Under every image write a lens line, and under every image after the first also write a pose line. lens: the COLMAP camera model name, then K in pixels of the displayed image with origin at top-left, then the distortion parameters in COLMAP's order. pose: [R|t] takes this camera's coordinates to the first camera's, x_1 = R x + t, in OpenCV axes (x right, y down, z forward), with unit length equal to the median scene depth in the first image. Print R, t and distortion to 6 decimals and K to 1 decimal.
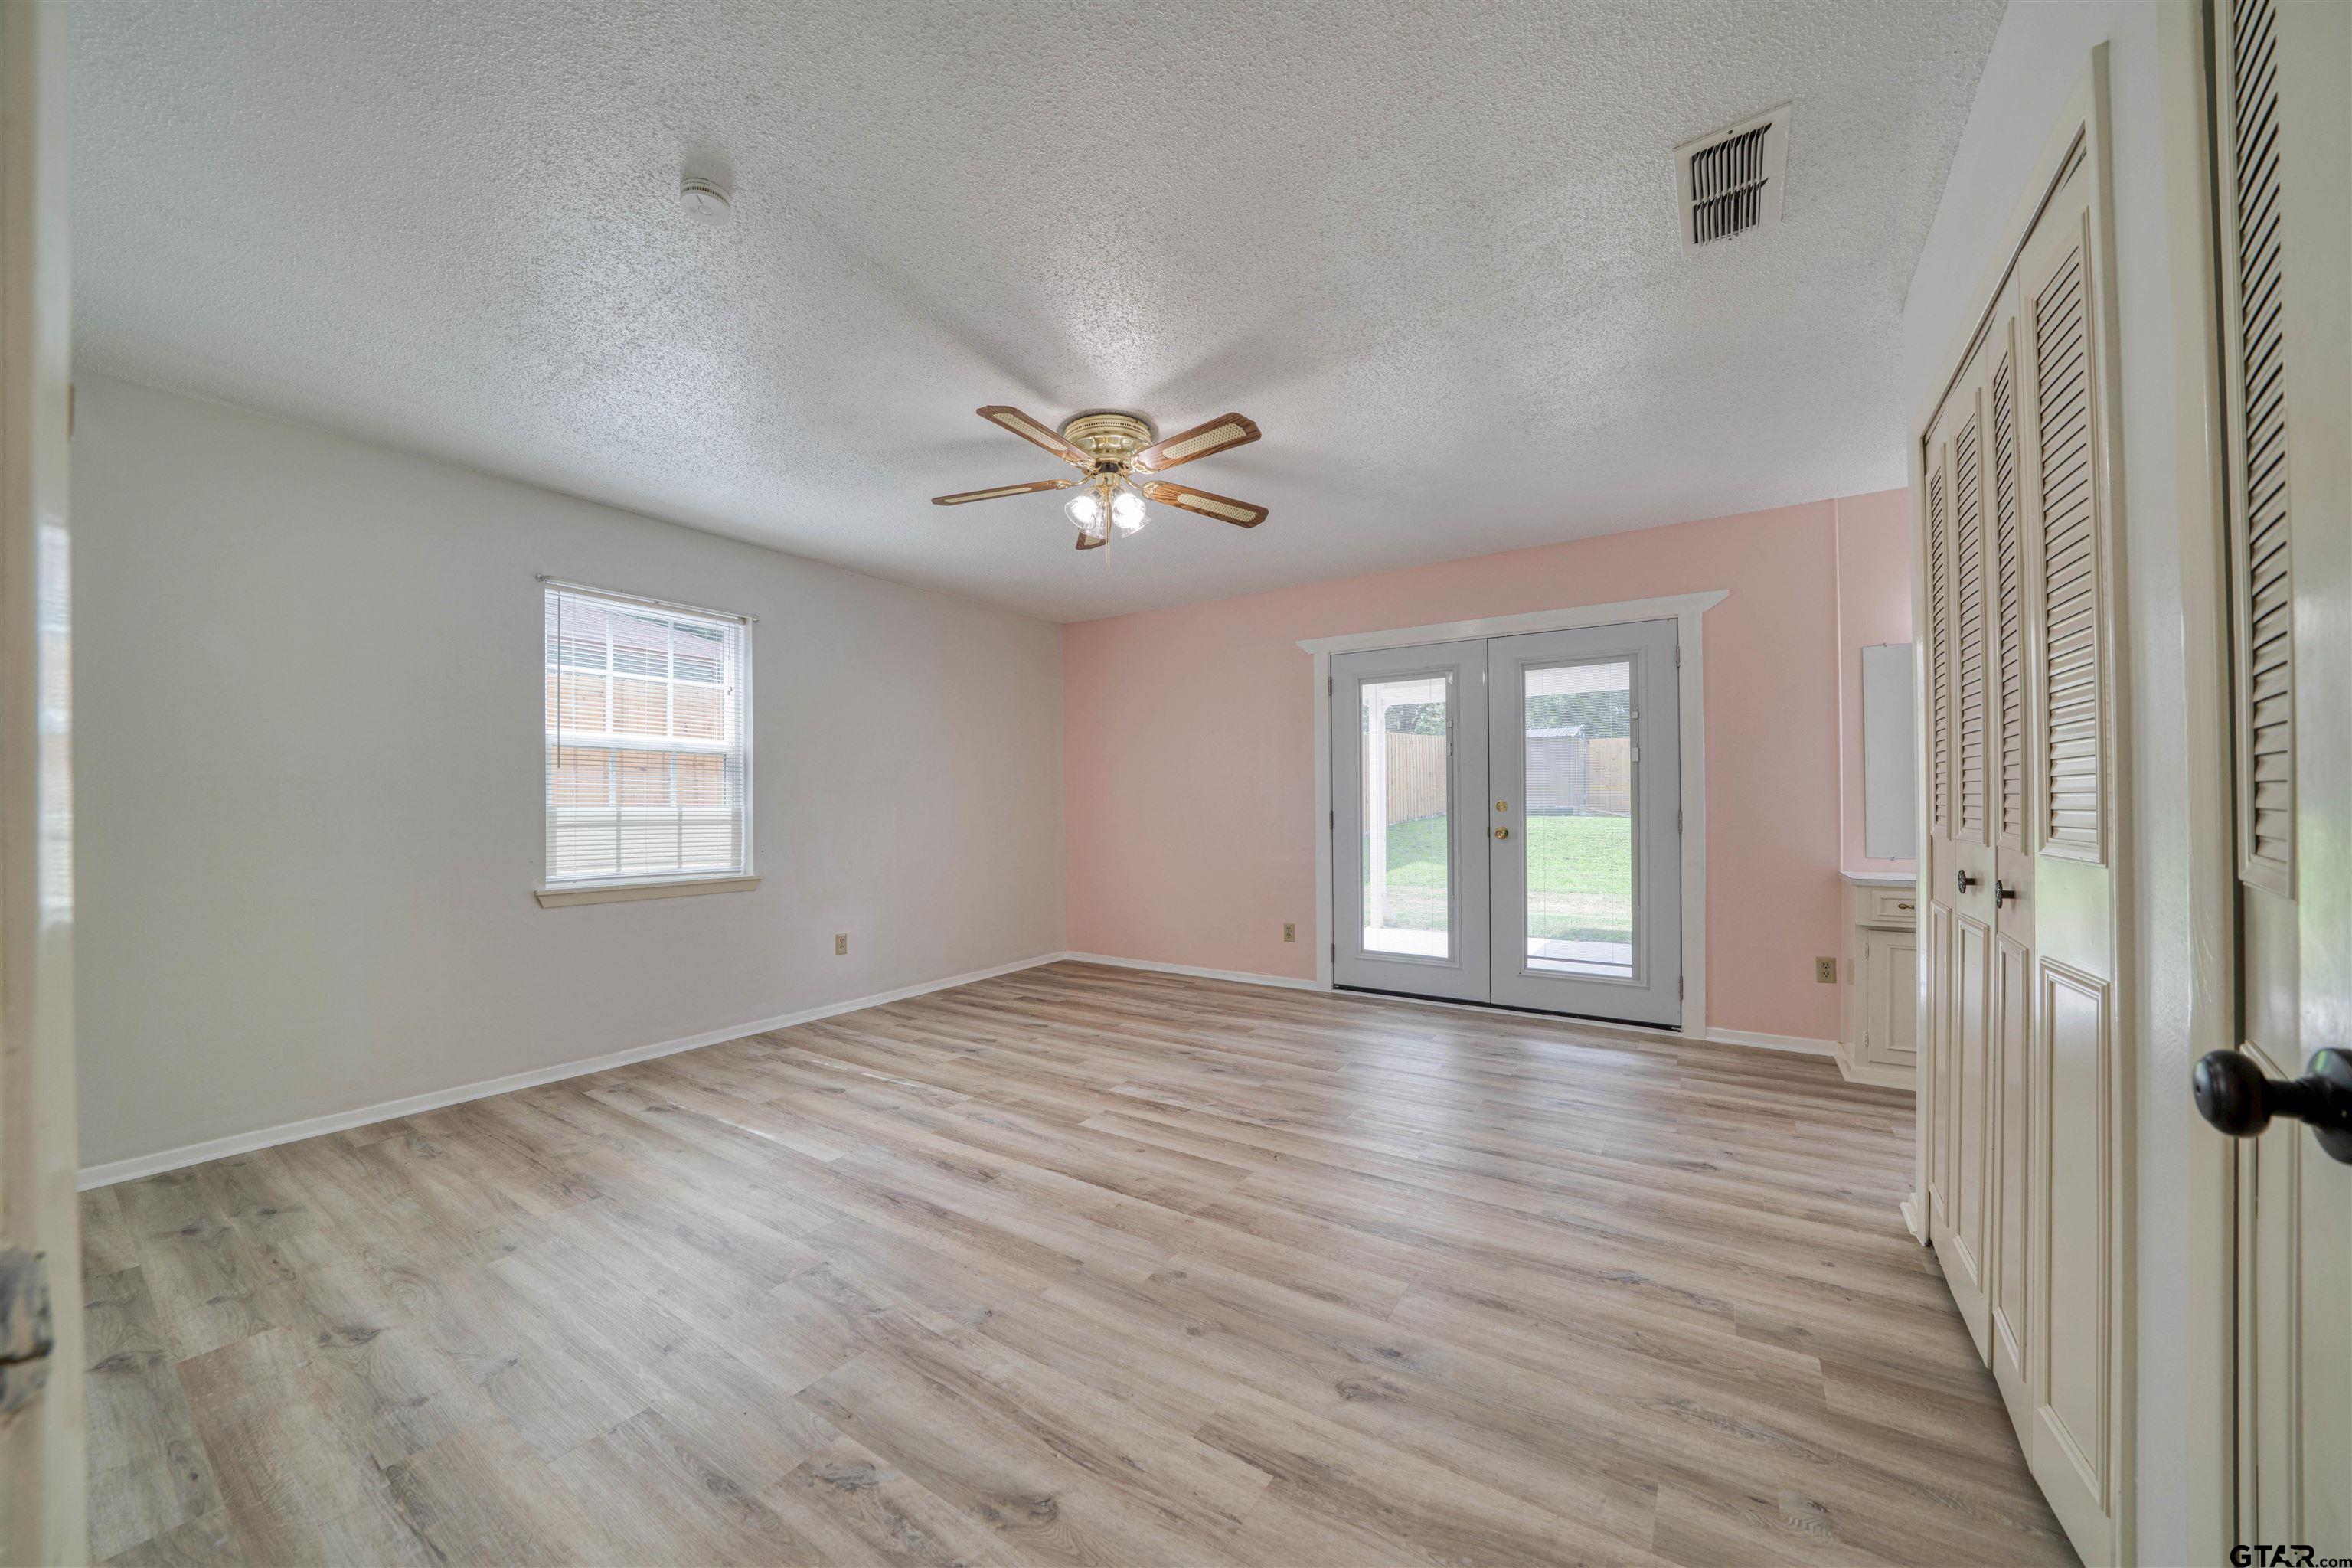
lens RADIAL K [[816.9, 0, 1154.6], [0, 816.9, 800.3], [0, 0, 1]] dist [-0.025605, 0.002441]
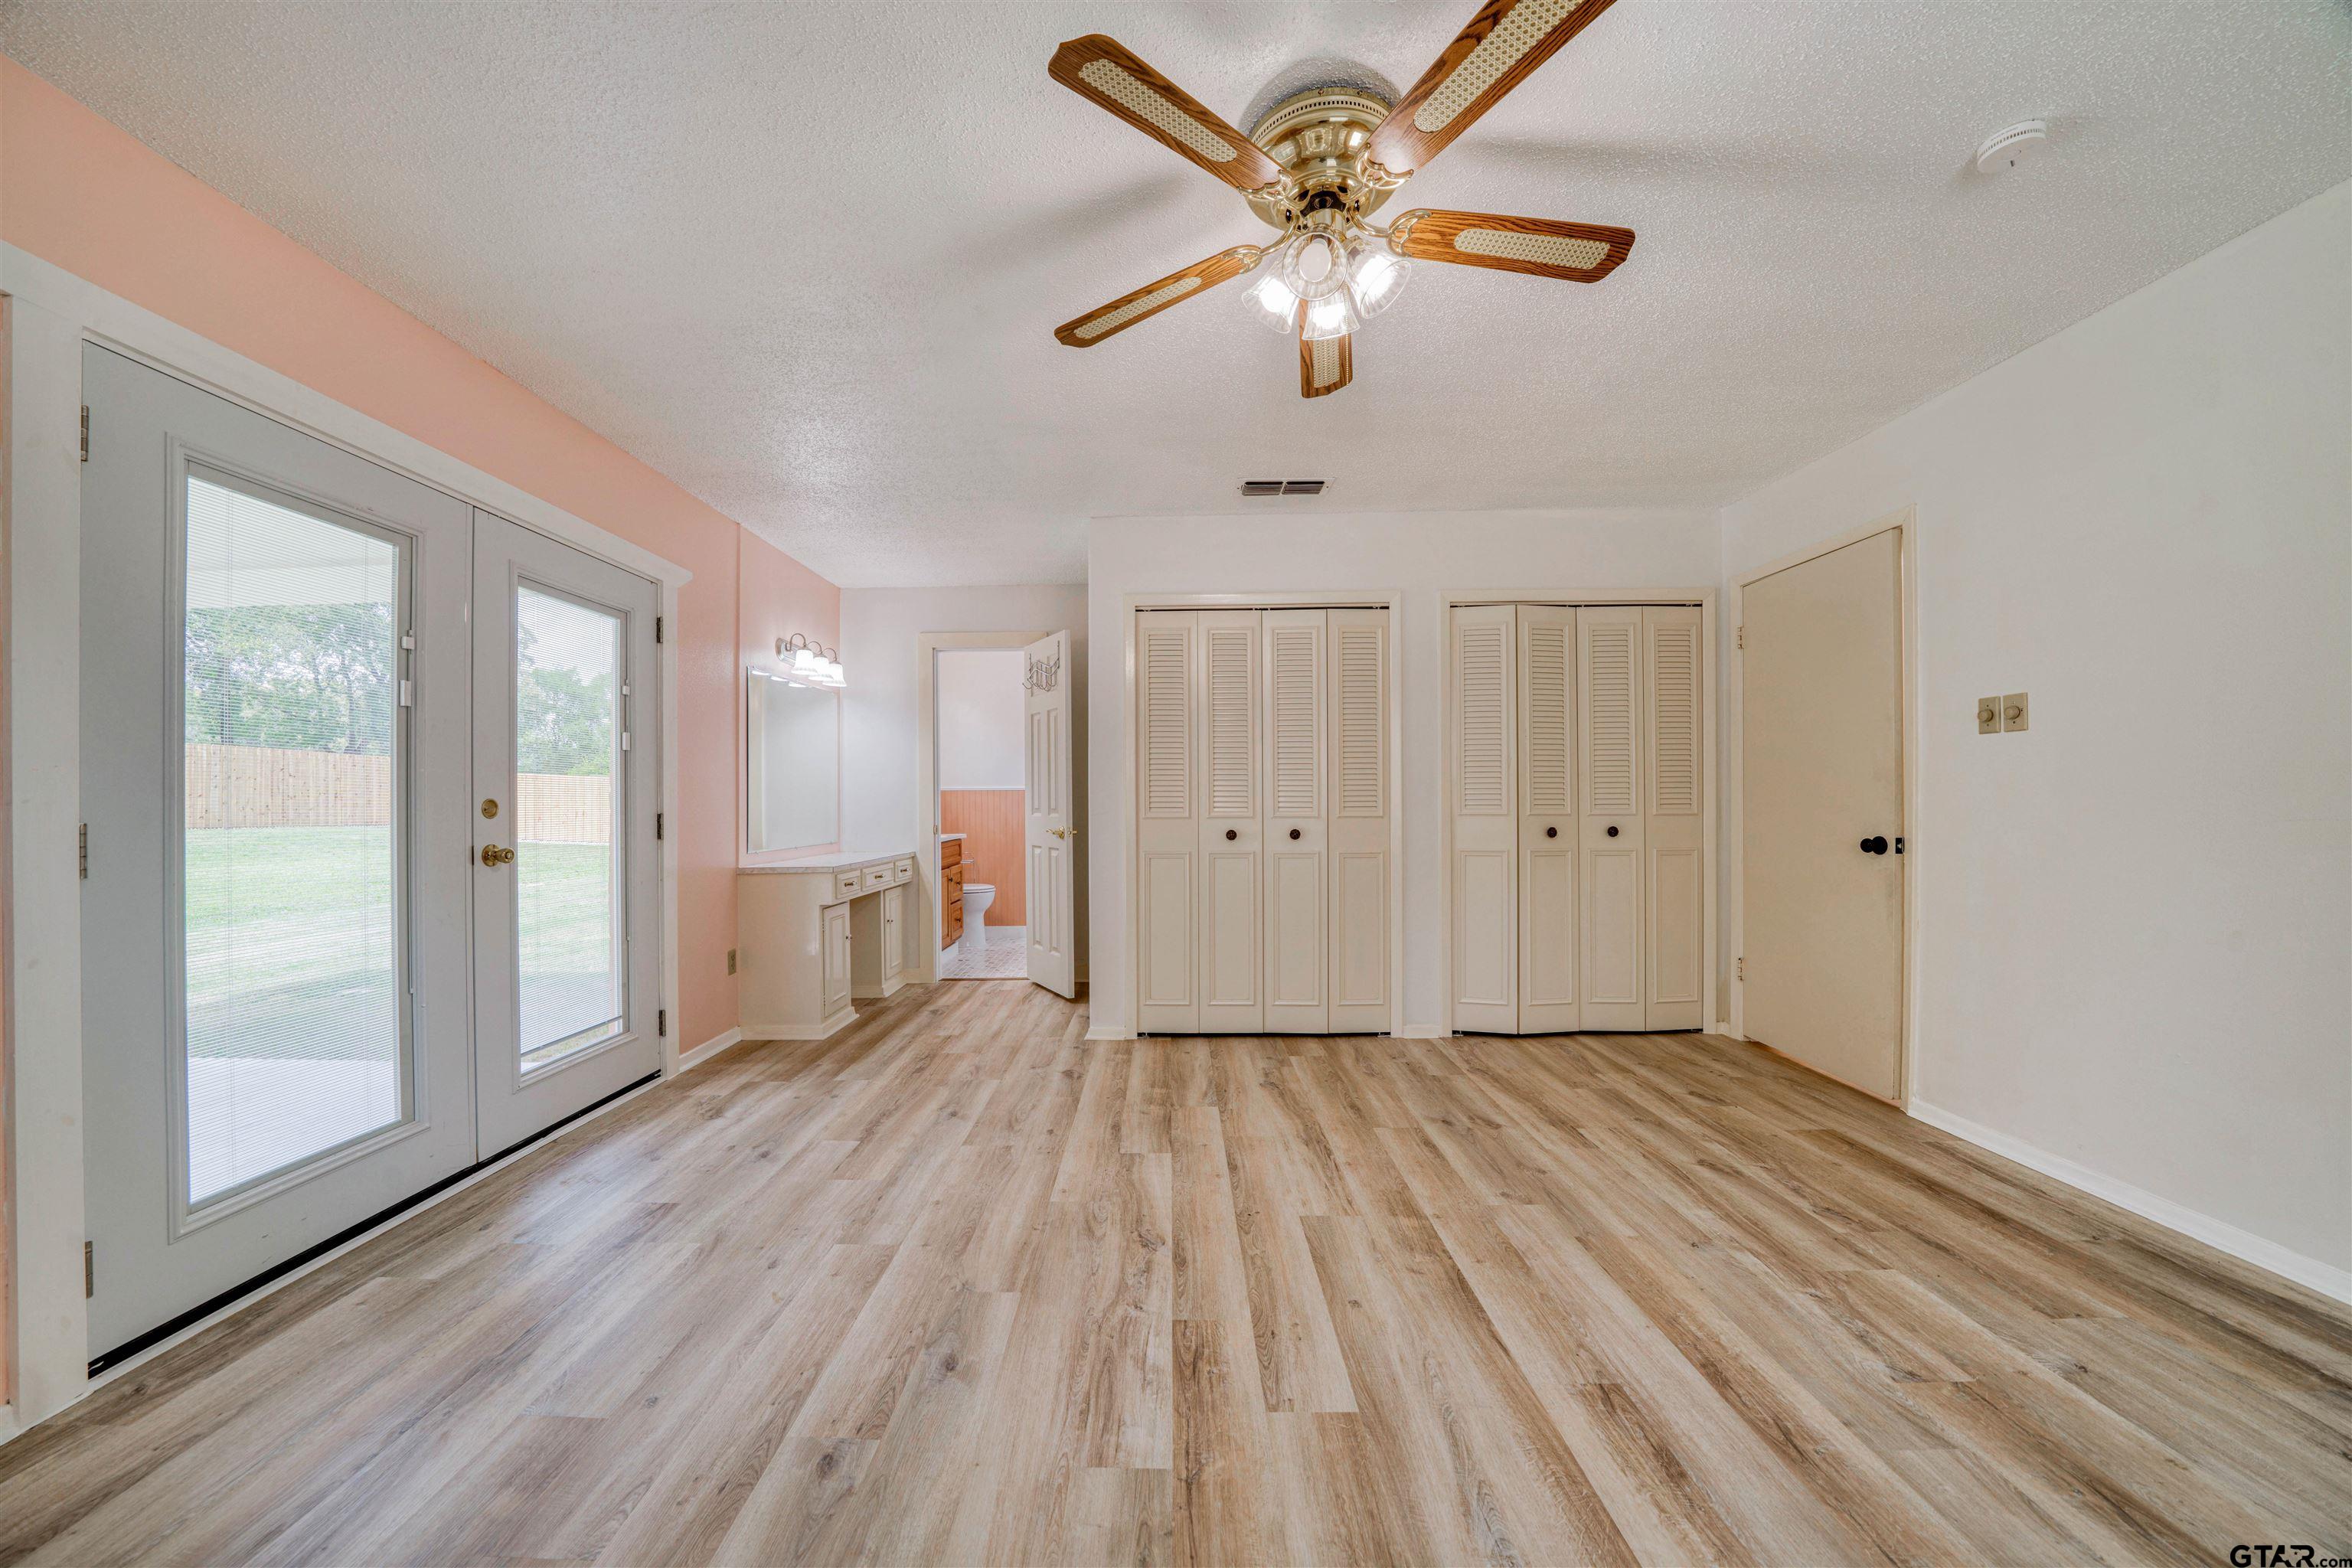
lens RADIAL K [[816.9, 0, 1154.6], [0, 816.9, 800.3], [0, 0, 1]] dist [-0.025605, 0.002441]
pose [[-0.545969, 0.012207, 0.837716, -0.565841], [0.005375, 0.999924, -0.011067, 0.019757], [-0.837788, -0.001539, -0.545993, 1.720702]]
